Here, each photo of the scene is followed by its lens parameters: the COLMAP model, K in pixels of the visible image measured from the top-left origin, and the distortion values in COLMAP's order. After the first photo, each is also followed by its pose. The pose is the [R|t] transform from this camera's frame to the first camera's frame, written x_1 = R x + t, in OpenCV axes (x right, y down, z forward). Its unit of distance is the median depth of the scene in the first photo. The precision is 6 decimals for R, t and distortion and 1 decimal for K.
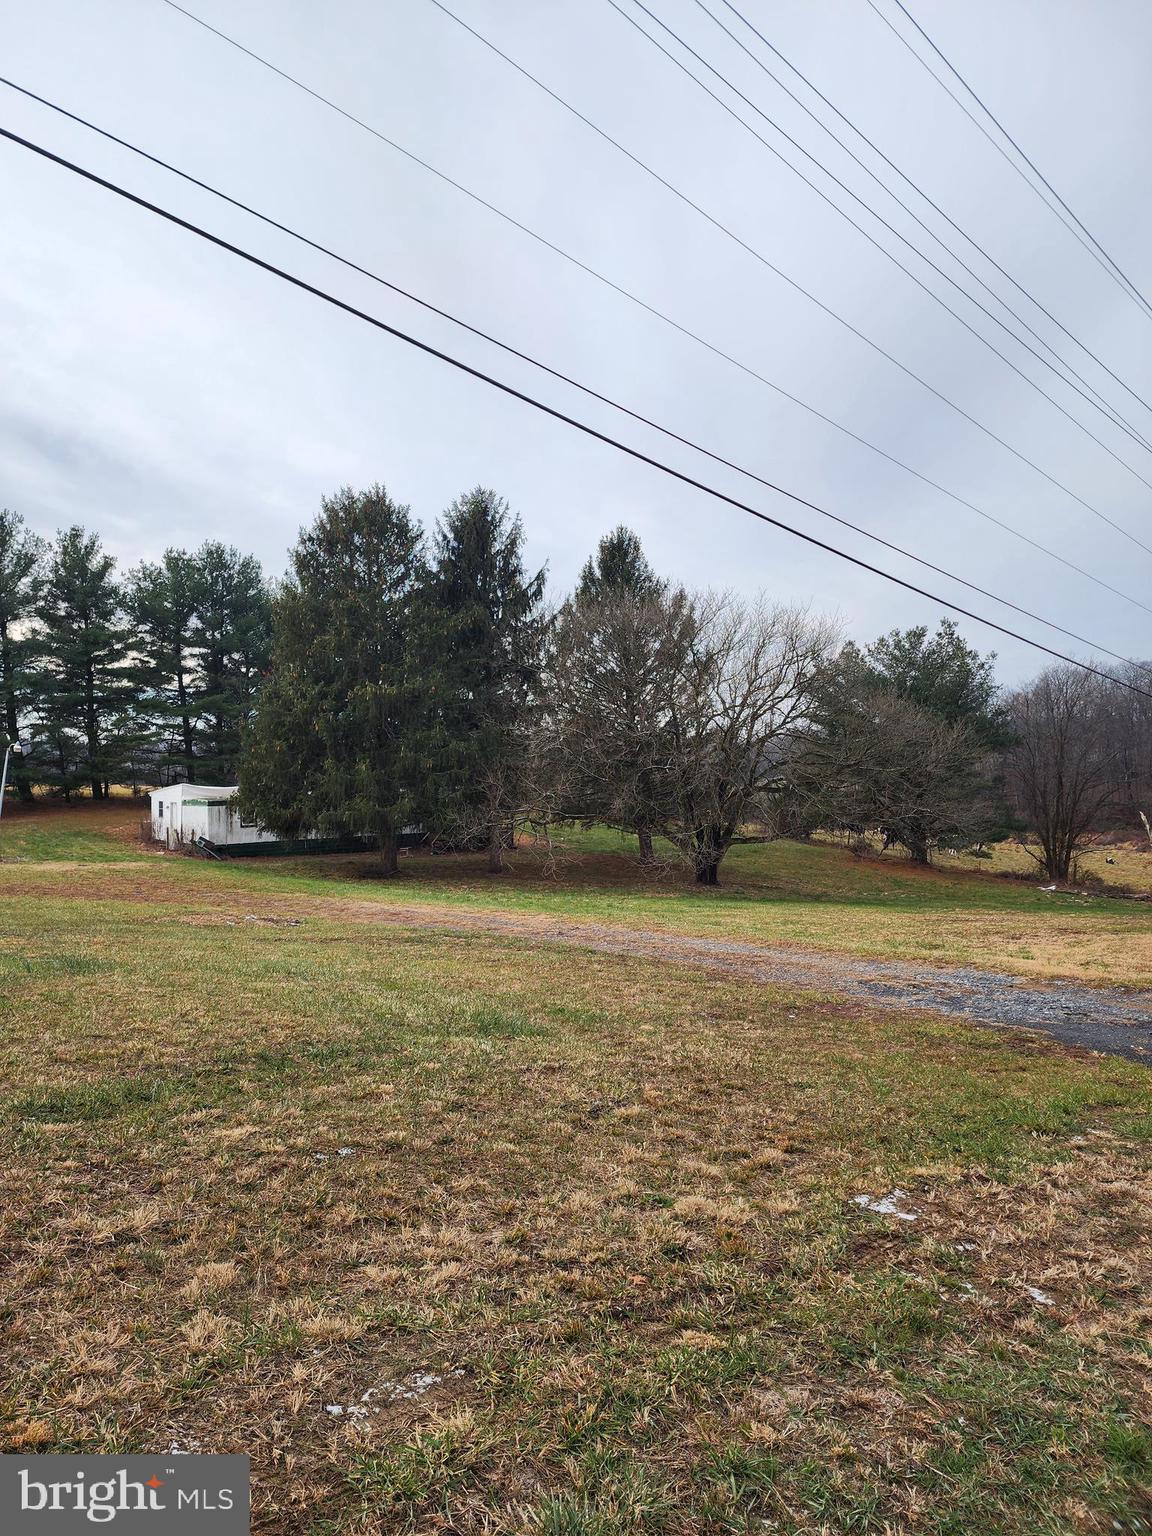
lens RADIAL K [[1029.7, 0, 572.2], [0, 1029.7, 763.6], [0, 0, 1]] dist [0.098221, -0.136645]
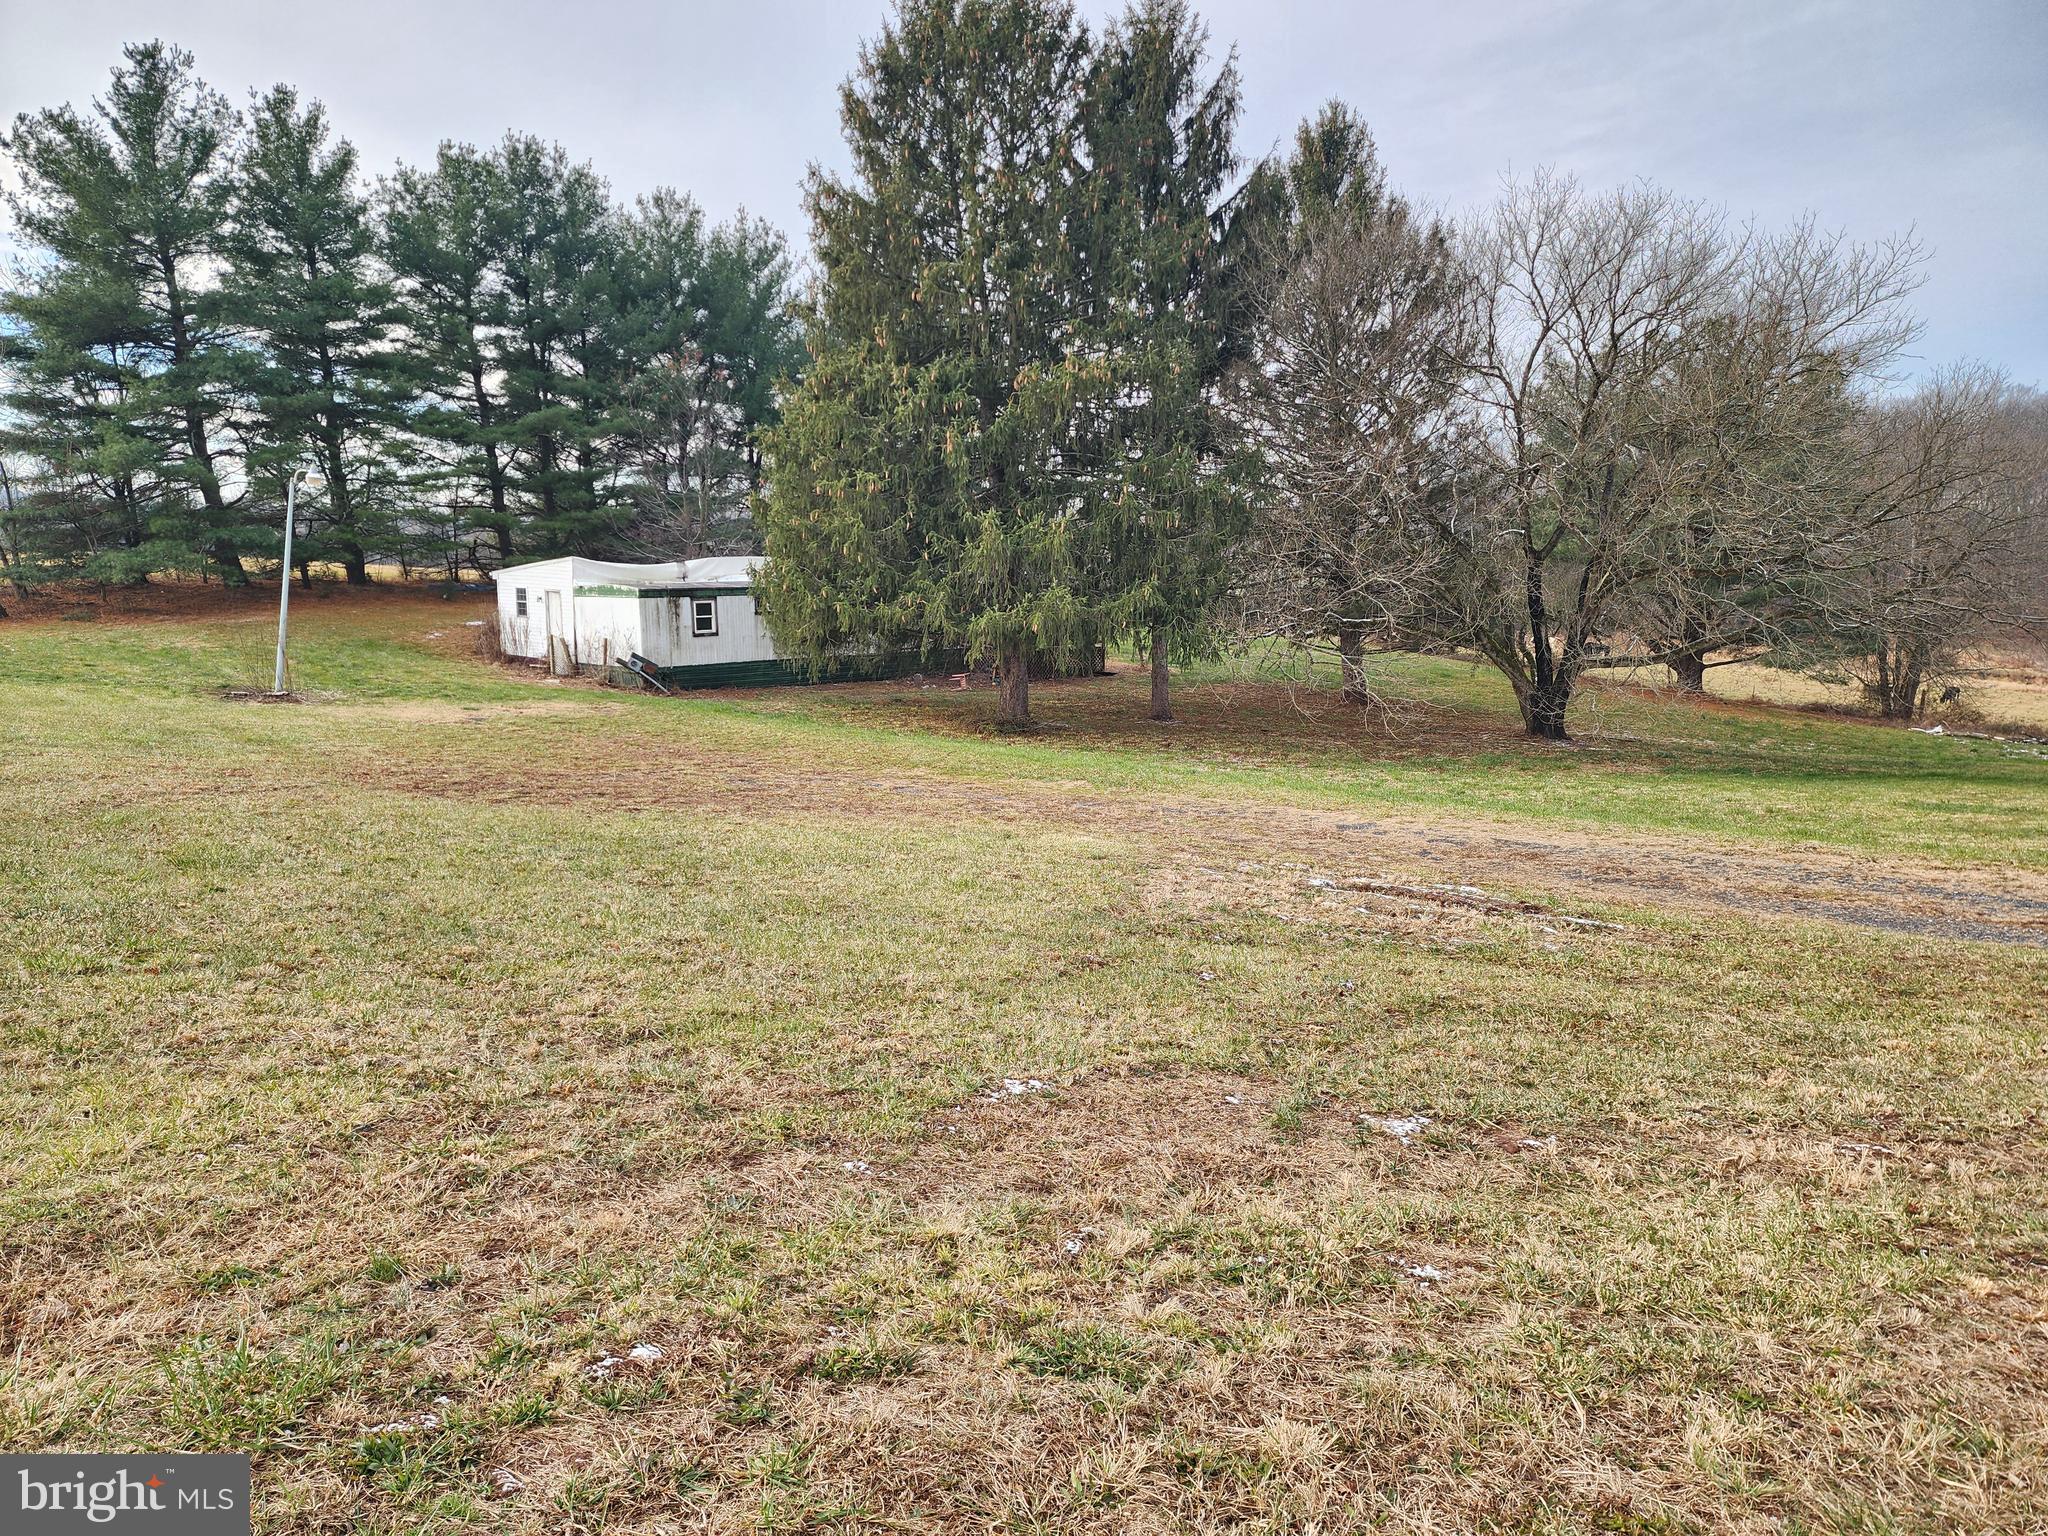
lens RADIAL K [[1359.6, 0, 1006.5], [0, 1359.6, 760.2], [0, 0, 1]] dist [0.095624, -0.081254]
pose [[0.994881, -0.004198, 0.100966, -0.209151], [-0.011508, 0.987930, 0.154474, 0.009892], [-0.100395, -0.154845, 0.982824, 0.222052]]
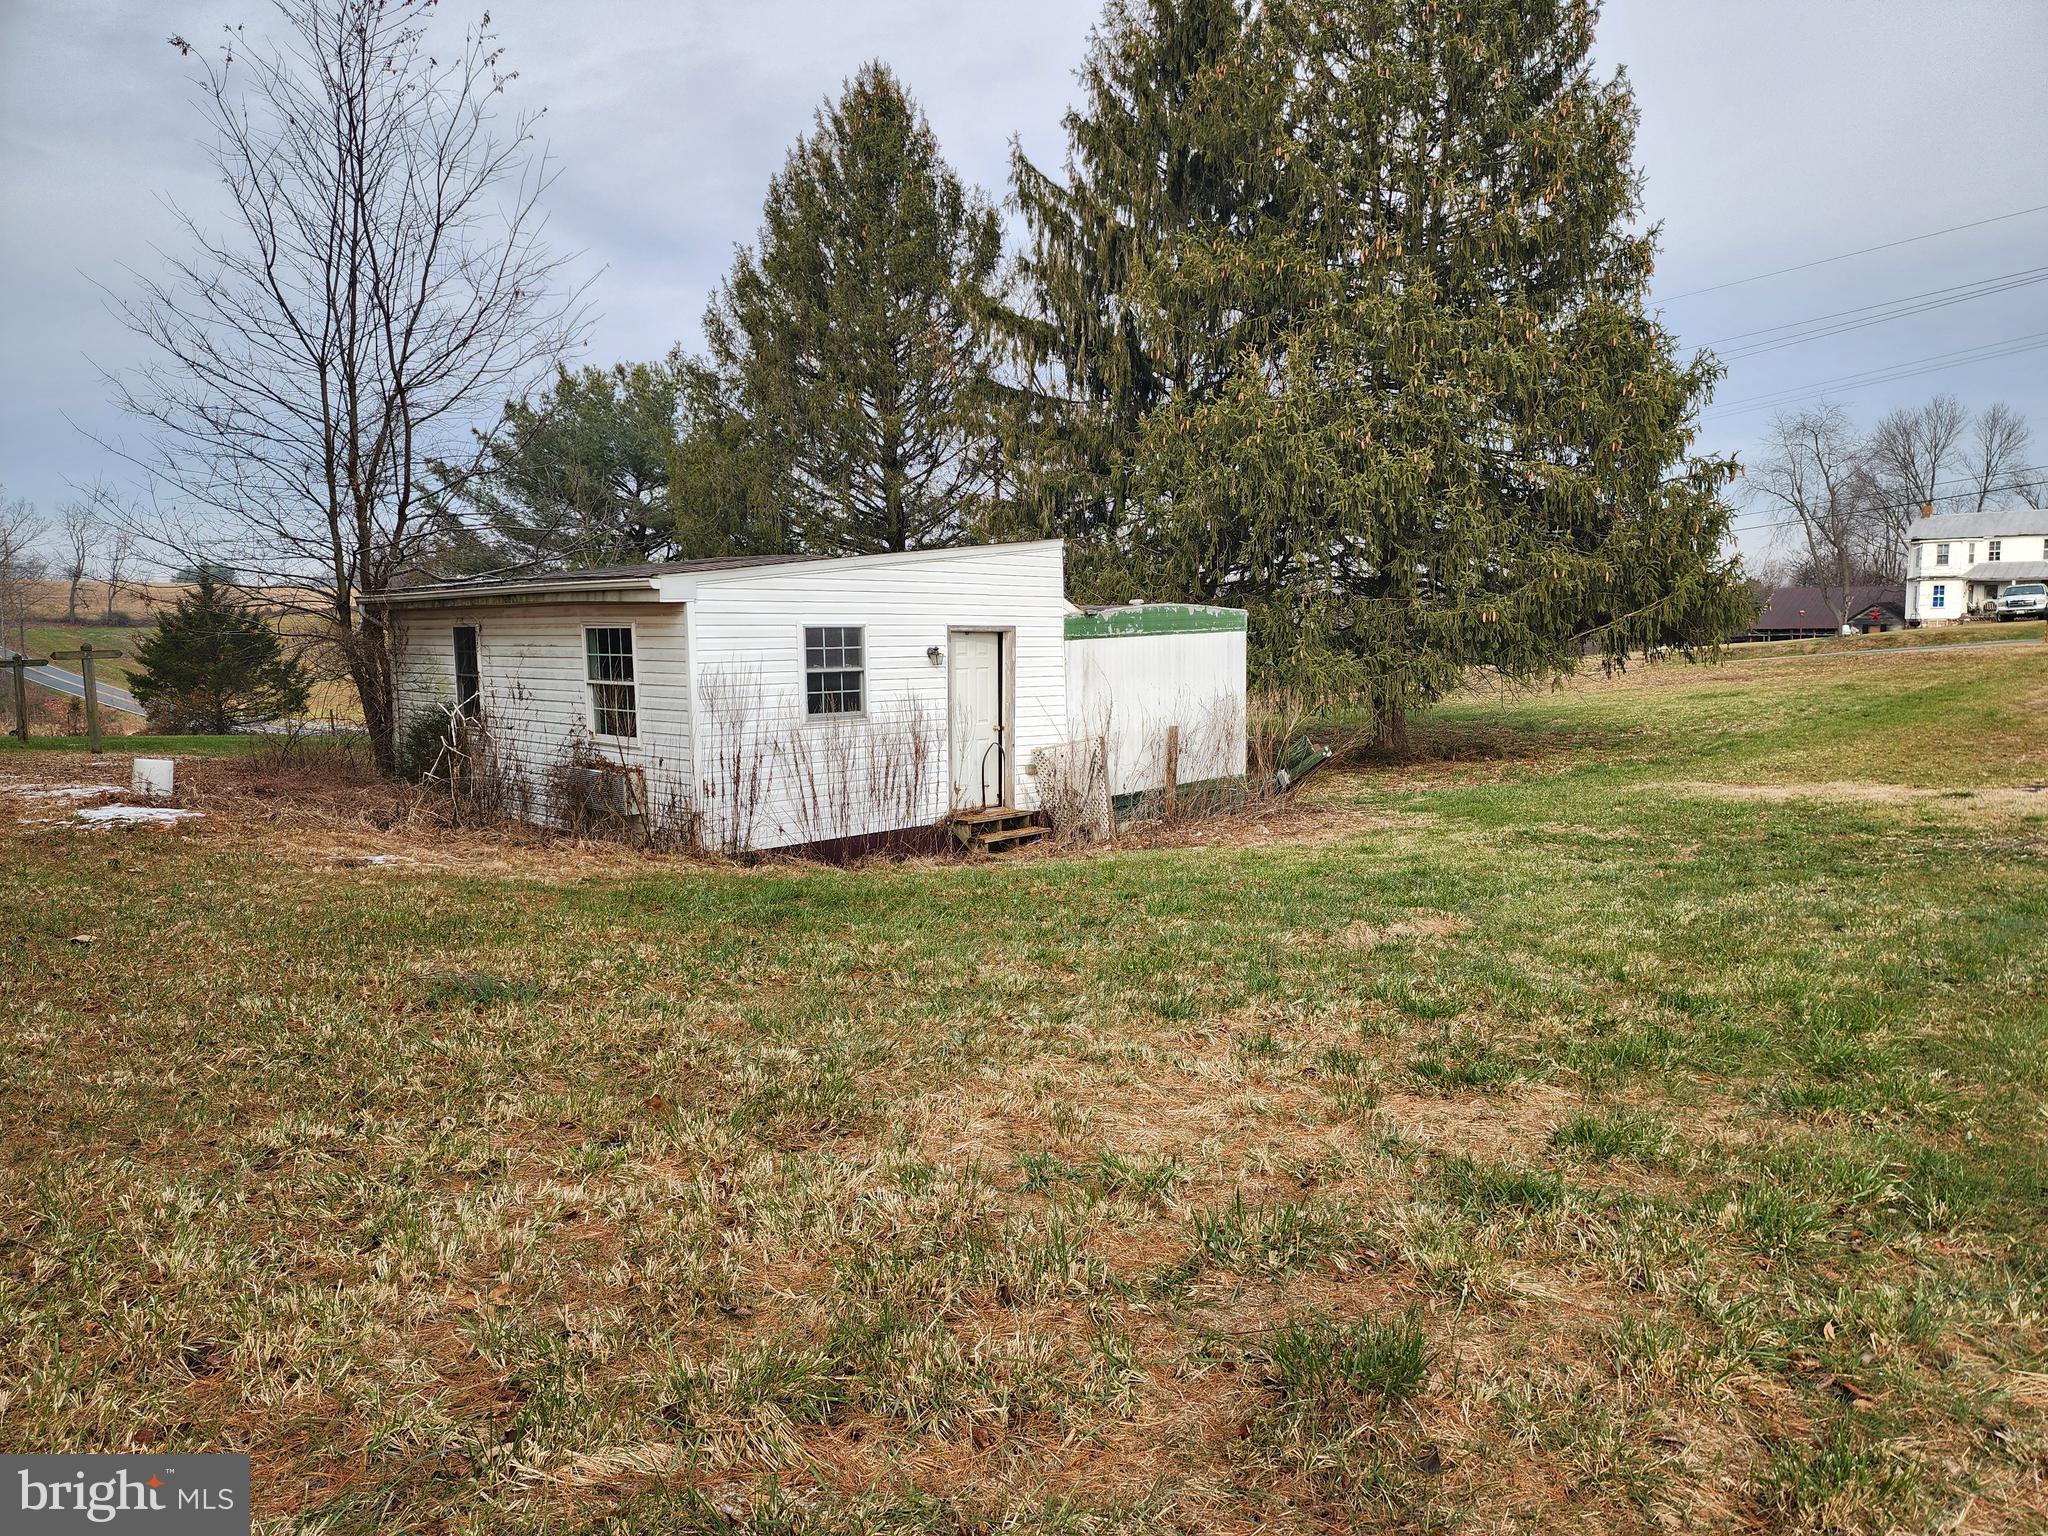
lens RADIAL K [[1354.5, 0, 1021.5], [0, 1354.5, 759.9], [0, 0, 1]] dist [0.097952, -0.087010]
pose [[-0.092206, -0.083348, 0.992245, -0.640484], [0.018145, 0.996184, 0.085365, 0.039719], [-0.995575, 0.025876, -0.090342, 0.998831]]
